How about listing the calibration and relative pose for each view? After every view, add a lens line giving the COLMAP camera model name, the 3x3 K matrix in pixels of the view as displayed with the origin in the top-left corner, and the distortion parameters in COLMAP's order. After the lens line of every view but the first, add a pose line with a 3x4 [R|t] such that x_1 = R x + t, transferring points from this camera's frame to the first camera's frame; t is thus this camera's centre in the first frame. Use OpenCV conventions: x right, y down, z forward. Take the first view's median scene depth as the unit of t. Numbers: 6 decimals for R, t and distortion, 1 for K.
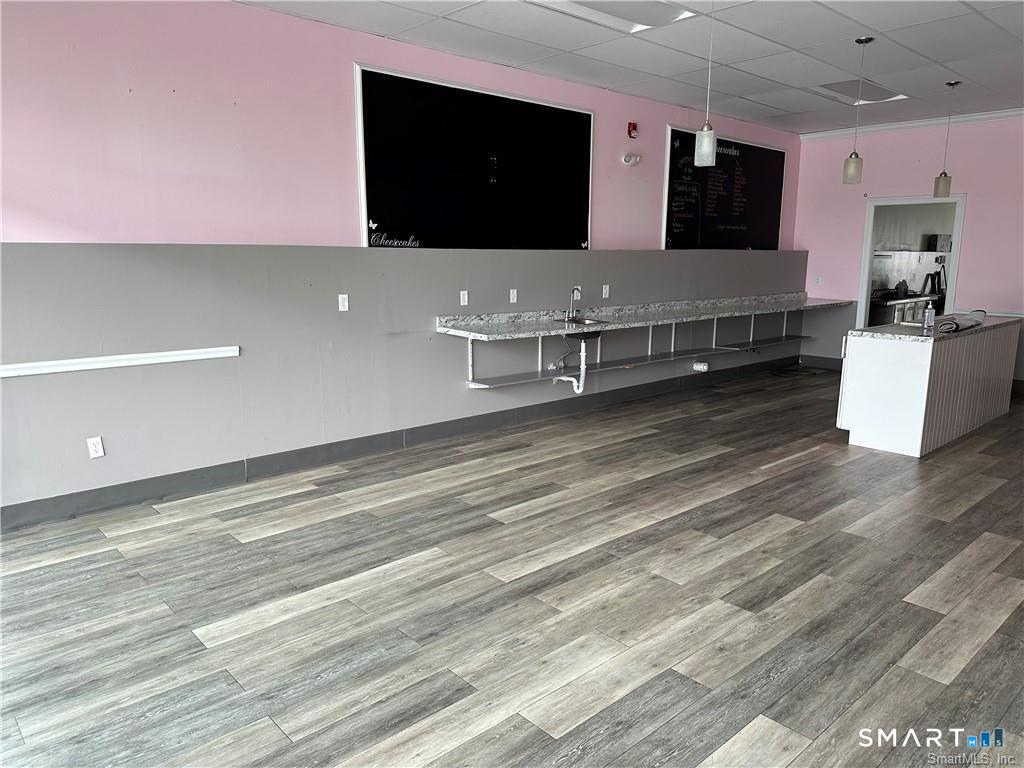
lens RADIAL K [[719.8, 0, 513.5], [0, 719.8, 396.7], [0, 0, 1]] dist [-0.002092, 0.000130]
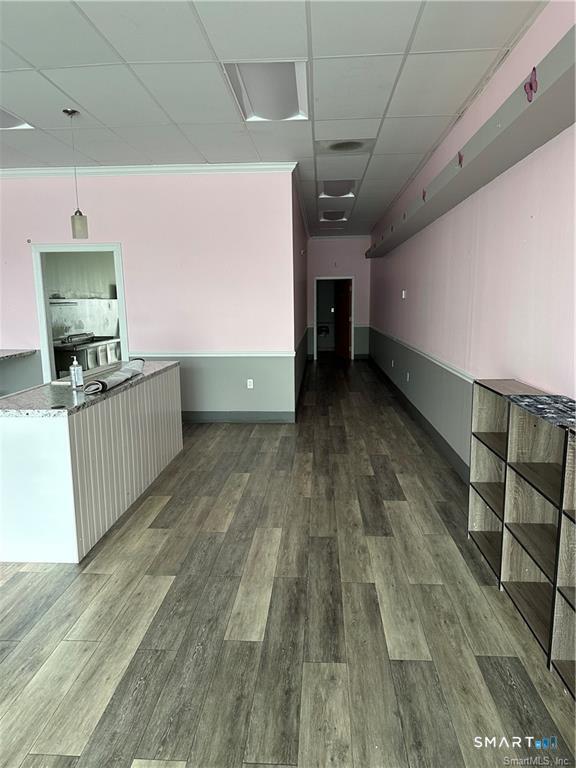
lens RADIAL K [[539.8, 0, 288.0], [0, 539.8, 384.0], [0, 0, 1]] dist [-0.002092, 0.000130]
pose [[0.717149, -0.115938, 0.687208, 0.292621], [0.146655, 0.989091, 0.013823, -0.066700], [-0.681314, 0.090870, 0.726329, 0.342312]]
